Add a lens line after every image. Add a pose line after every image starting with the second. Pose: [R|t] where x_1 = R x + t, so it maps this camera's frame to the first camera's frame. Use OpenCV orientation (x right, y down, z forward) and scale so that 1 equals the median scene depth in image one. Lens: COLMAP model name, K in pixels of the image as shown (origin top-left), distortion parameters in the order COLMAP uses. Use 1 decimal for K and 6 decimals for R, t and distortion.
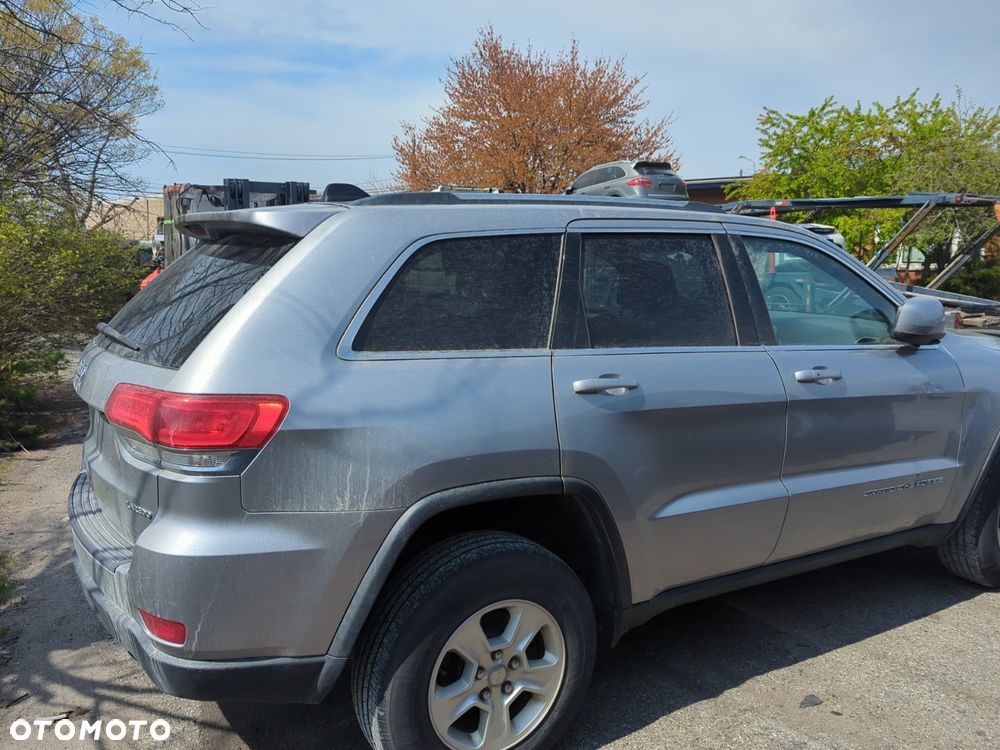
lens RADIAL K [[815.7, 0, 502.6], [0, 815.7, 373.7], [0, 0, 1]] dist [0.056183, -0.044244]
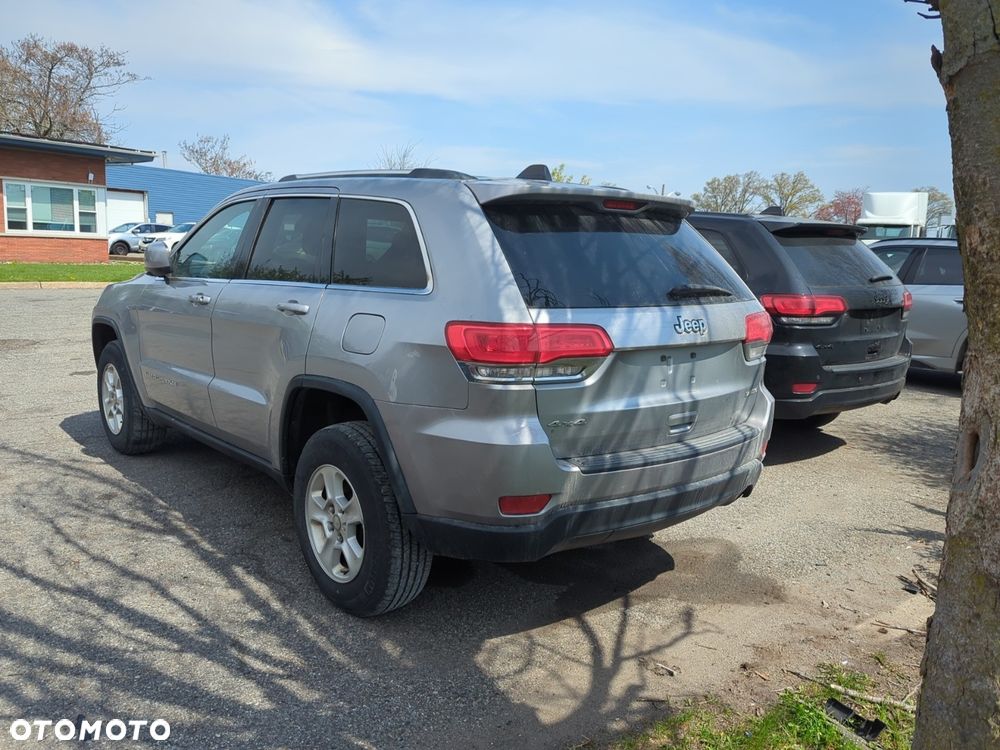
lens RADIAL K [[815.7, 0, 502.6], [0, 815.7, 373.7], [0, 0, 1]] dist [0.056183, -0.044244]
pose [[-0.189522, -0.157457, 0.969169, -0.345489], [0.098233, 0.979065, 0.178275, -0.035959], [-0.976950, 0.128992, -0.170087, 0.317191]]
